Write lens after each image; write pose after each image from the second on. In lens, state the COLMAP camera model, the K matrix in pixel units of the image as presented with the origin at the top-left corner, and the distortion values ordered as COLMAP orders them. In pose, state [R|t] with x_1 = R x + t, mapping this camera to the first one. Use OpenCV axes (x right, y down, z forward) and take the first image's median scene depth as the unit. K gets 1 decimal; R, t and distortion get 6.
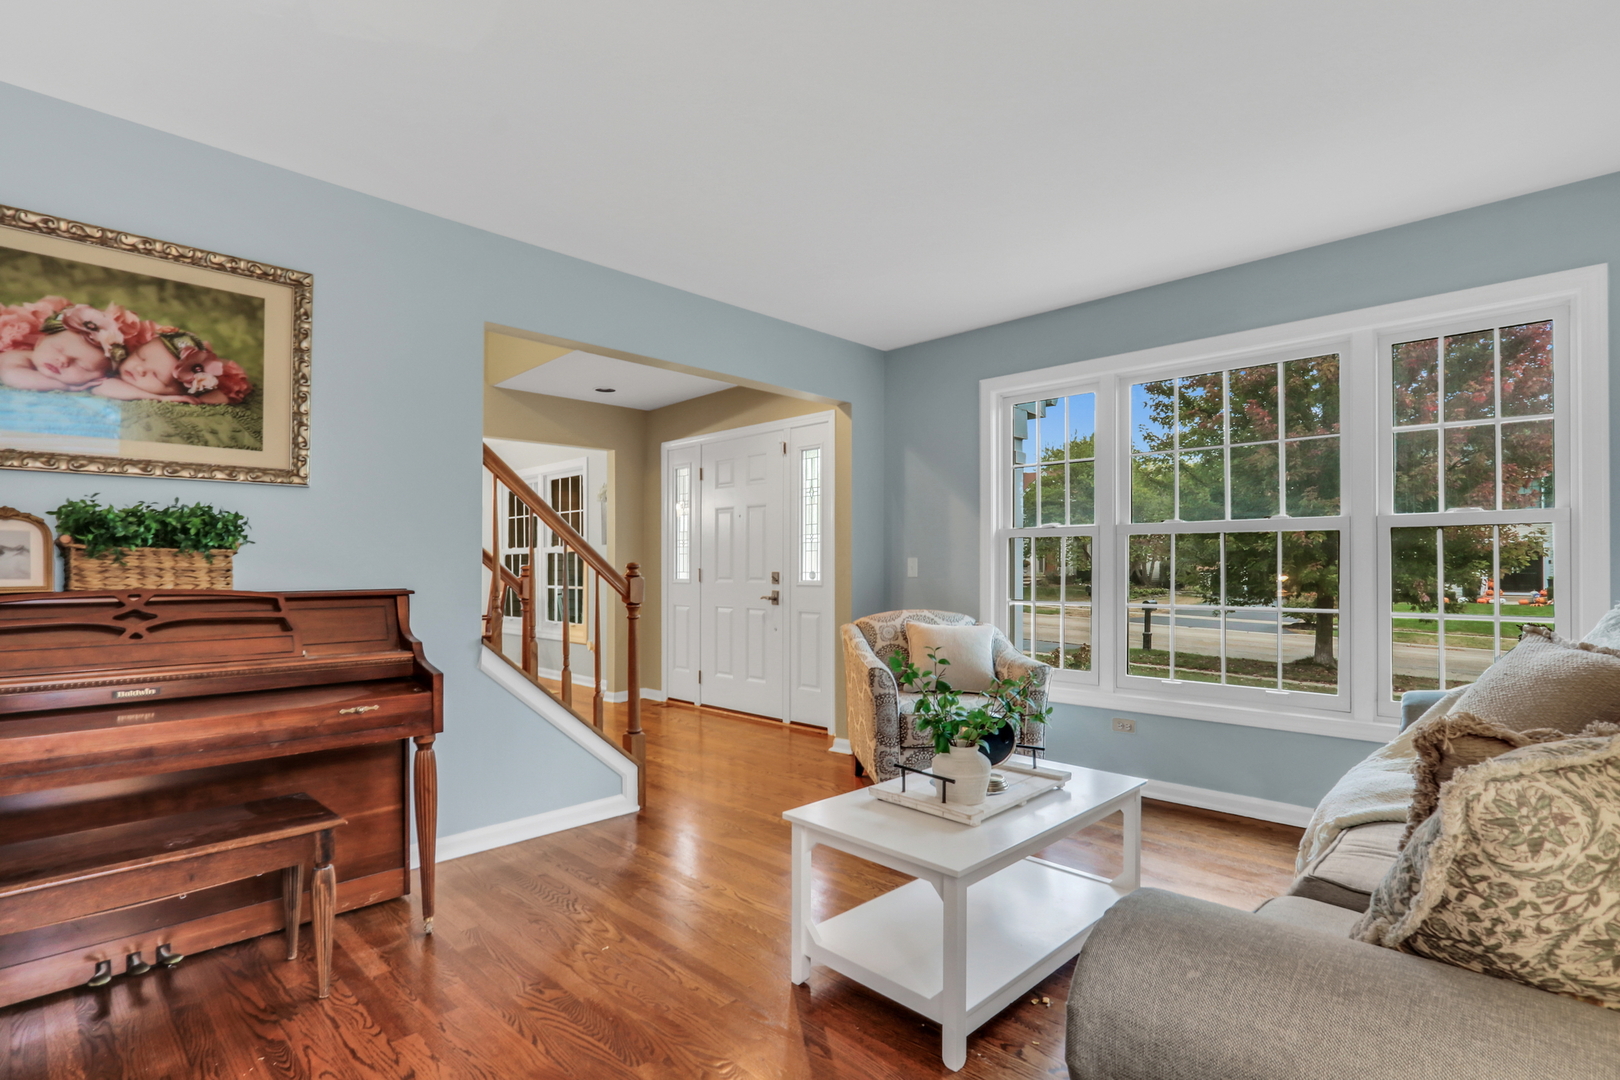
lens RADIAL K [[798.1, 0, 802.9], [0, 798.1, 543.0], [0, 0, 1]] dist [-0.007483, 0.000471]
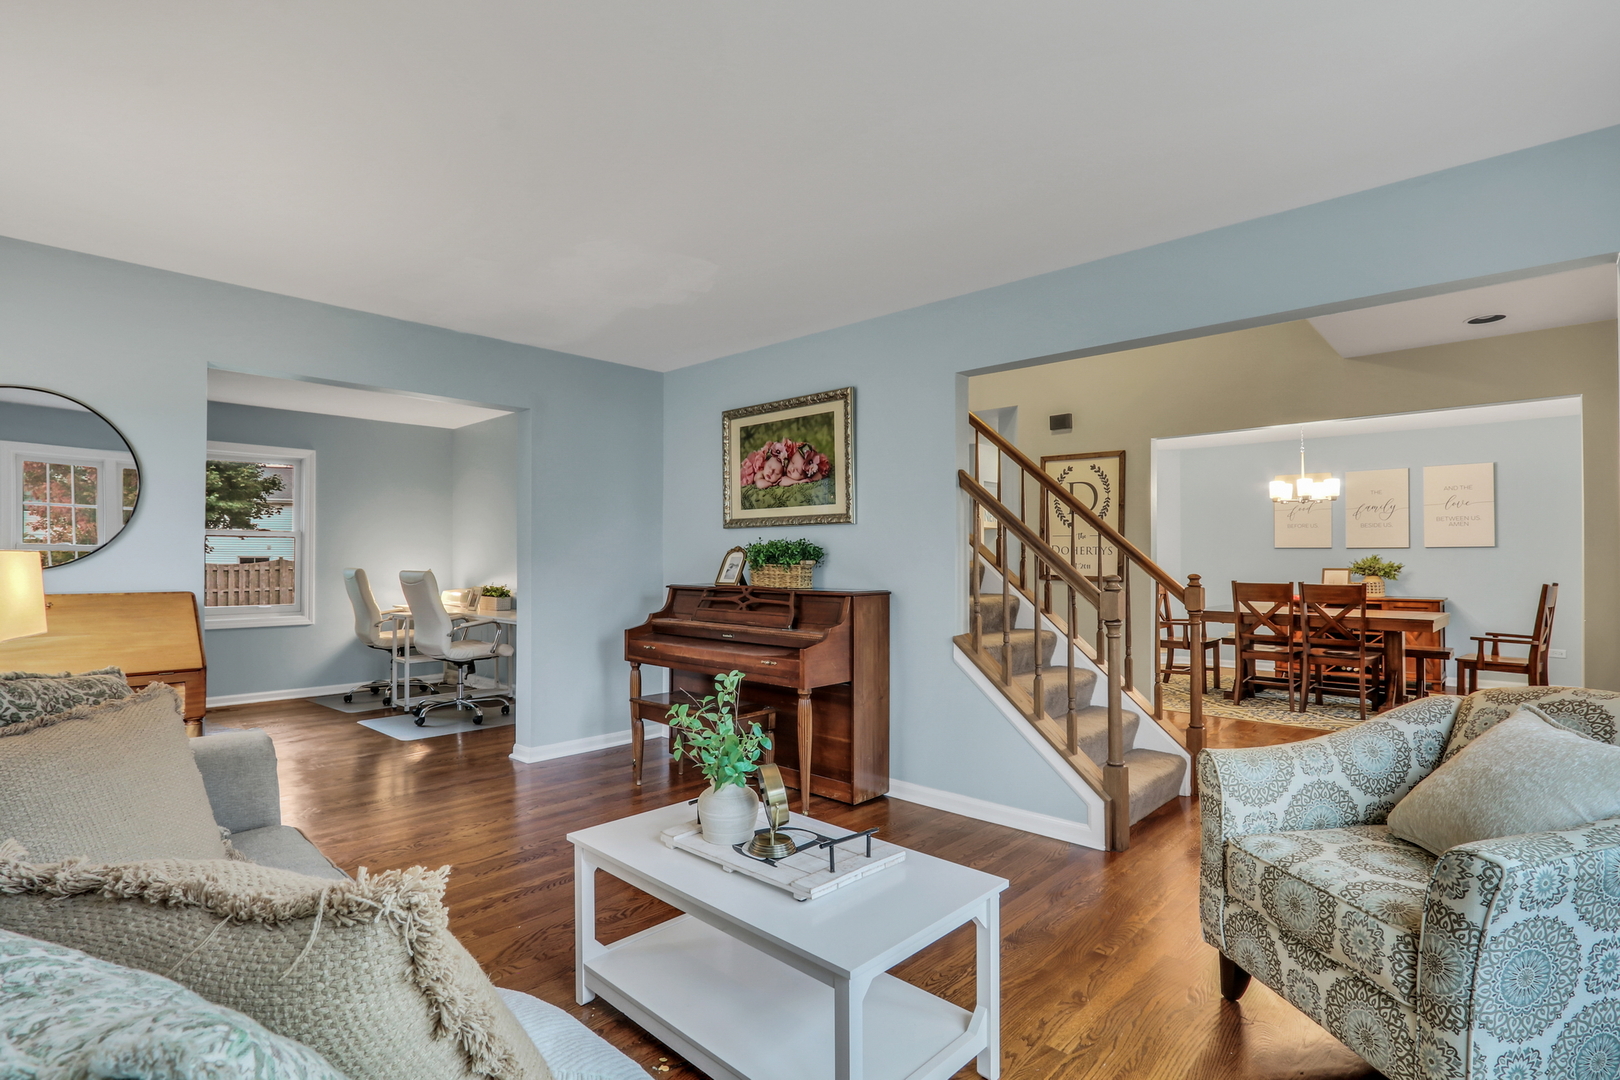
lens RADIAL K [[798.1, 0, 802.9], [0, 798.1, 543.0], [0, 0, 1]] dist [-0.007483, 0.000471]
pose [[0.018225, -0.019815, -0.999638, 0.990432], [0.026458, 0.999463, -0.019329, -0.005657], [0.999484, -0.026096, 0.018739, 0.927988]]
